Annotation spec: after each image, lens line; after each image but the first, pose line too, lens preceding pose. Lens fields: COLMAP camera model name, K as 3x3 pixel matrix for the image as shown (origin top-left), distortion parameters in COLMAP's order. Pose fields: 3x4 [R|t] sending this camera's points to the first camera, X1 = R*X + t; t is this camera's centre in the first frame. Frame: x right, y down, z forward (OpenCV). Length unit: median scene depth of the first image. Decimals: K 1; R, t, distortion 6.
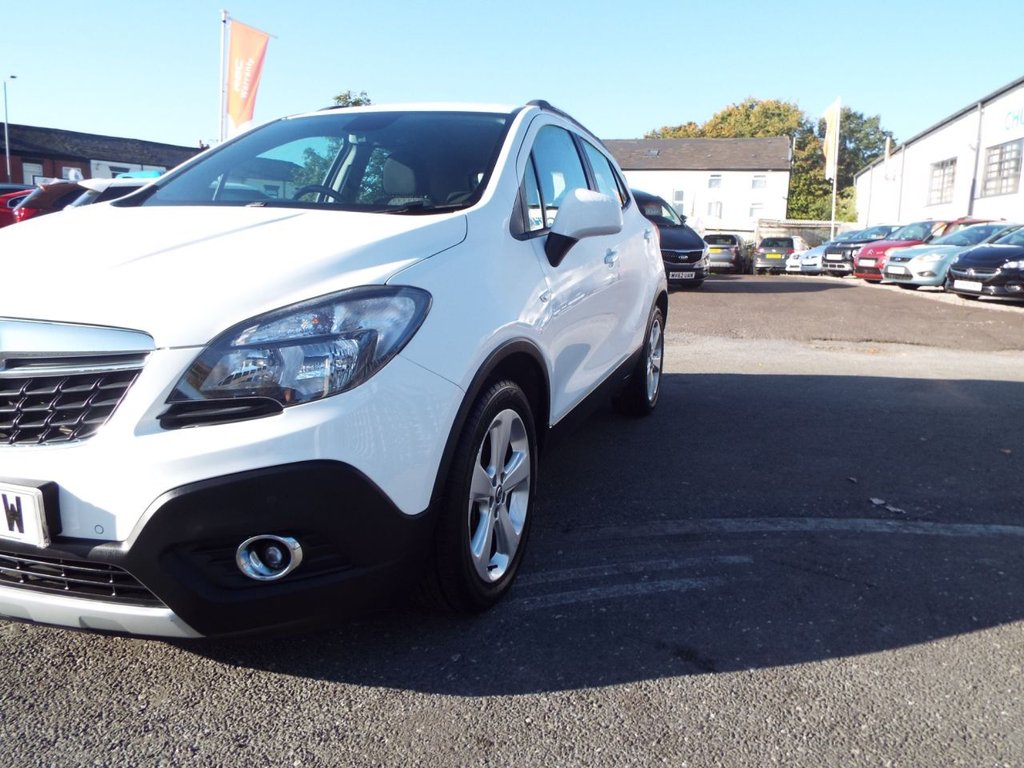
lens RADIAL K [[741.3, 0, 519.3], [0, 741.3, 379.4], [0, 0, 1]] dist [-0.049090, 0.057966]
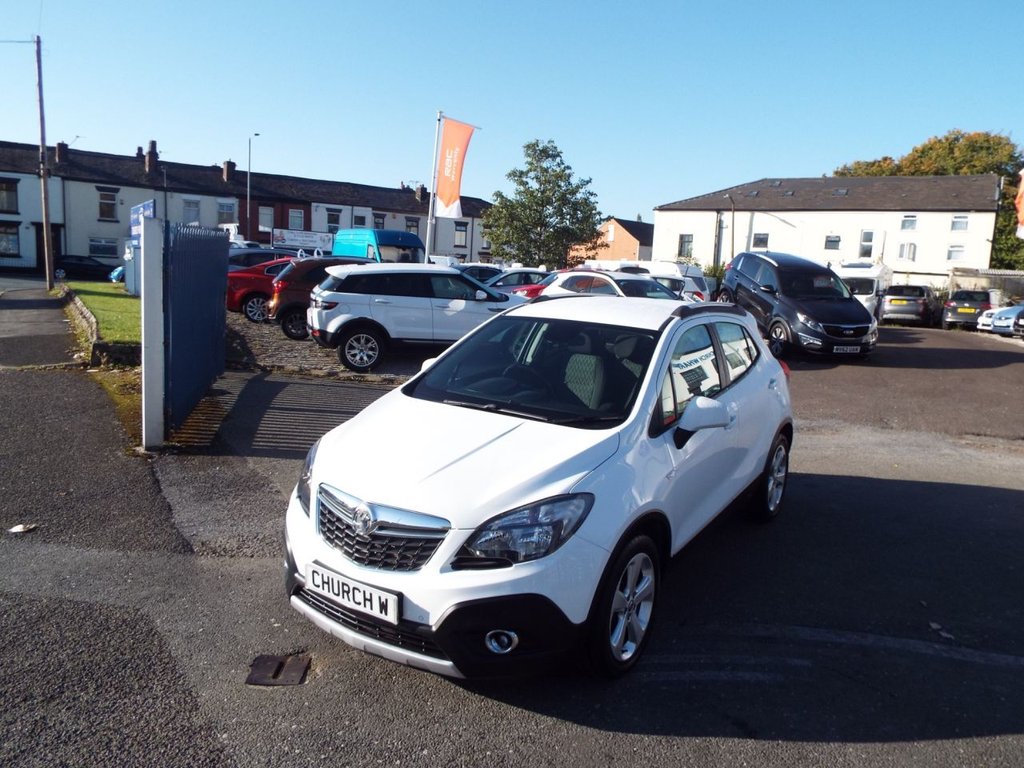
lens RADIAL K [[742.3, 0, 512.0], [0, 742.3, 384.0], [0, 0, 1]] dist [-0.012866, -0.009271]
pose [[0.970216, 0.048513, -0.237334, 0.060390], [-0.053650, 0.998444, -0.015231, -0.216336], [0.236226, 0.027510, 0.971309, -0.479599]]
